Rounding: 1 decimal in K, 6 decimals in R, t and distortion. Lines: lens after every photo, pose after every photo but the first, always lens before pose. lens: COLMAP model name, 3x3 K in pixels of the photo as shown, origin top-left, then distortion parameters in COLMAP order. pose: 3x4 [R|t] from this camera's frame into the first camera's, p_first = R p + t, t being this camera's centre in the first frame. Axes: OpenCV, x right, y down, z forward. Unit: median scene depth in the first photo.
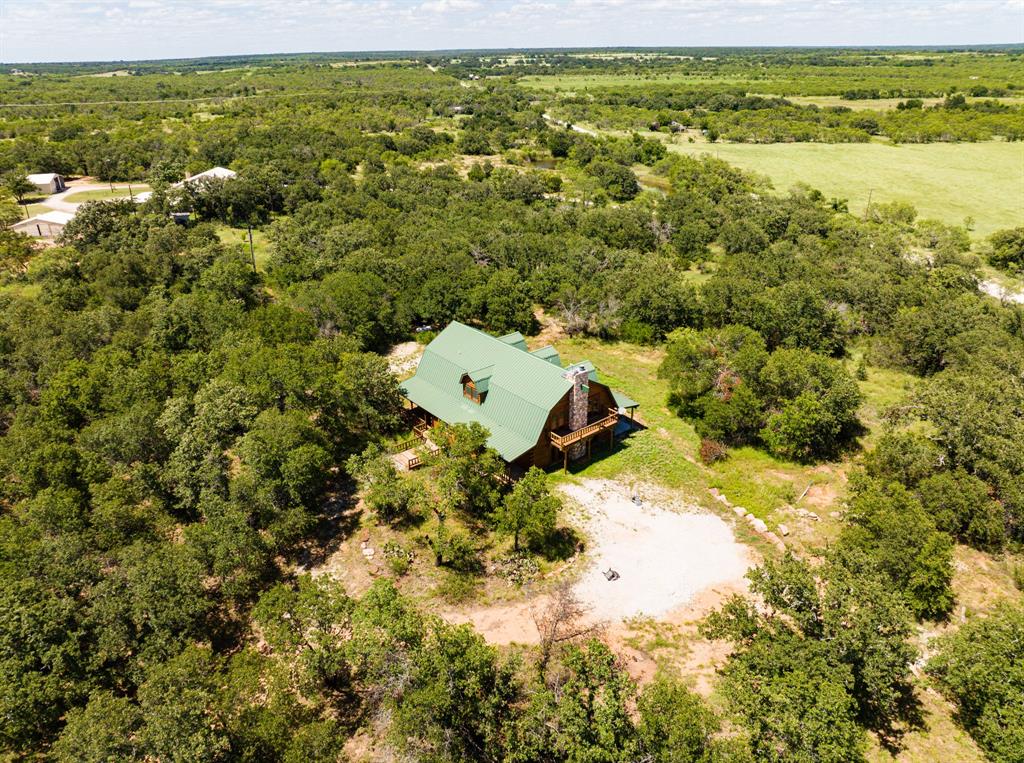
lens RADIAL K [[724.1, 0, 509.9], [0, 724.1, 382.2], [0, 0, 1]] dist [-0.039426, -0.001622]
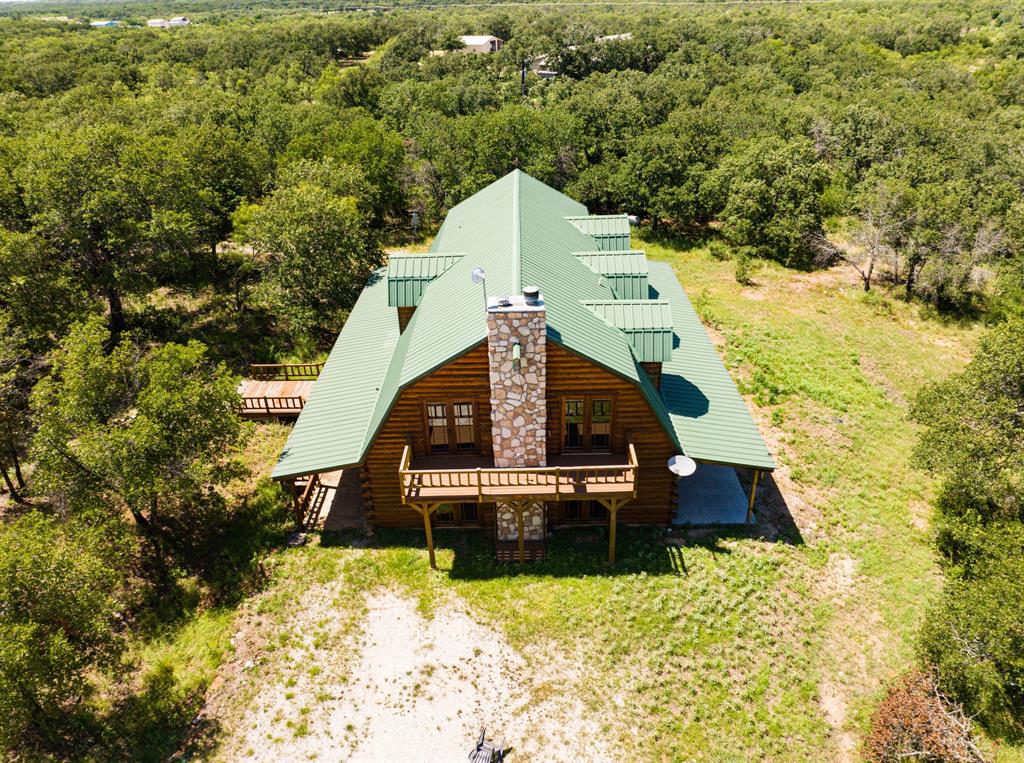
lens RADIAL K [[724.1, 0, 511.6], [0, 724.1, 379.0], [0, 0, 1]] dist [-0.039426, -0.001622]
pose [[0.767264, 0.303453, -0.564998, 0.280335], [-0.255771, 0.952668, 0.164330, -0.034442], [0.588122, 0.018425, 0.808563, 0.708923]]
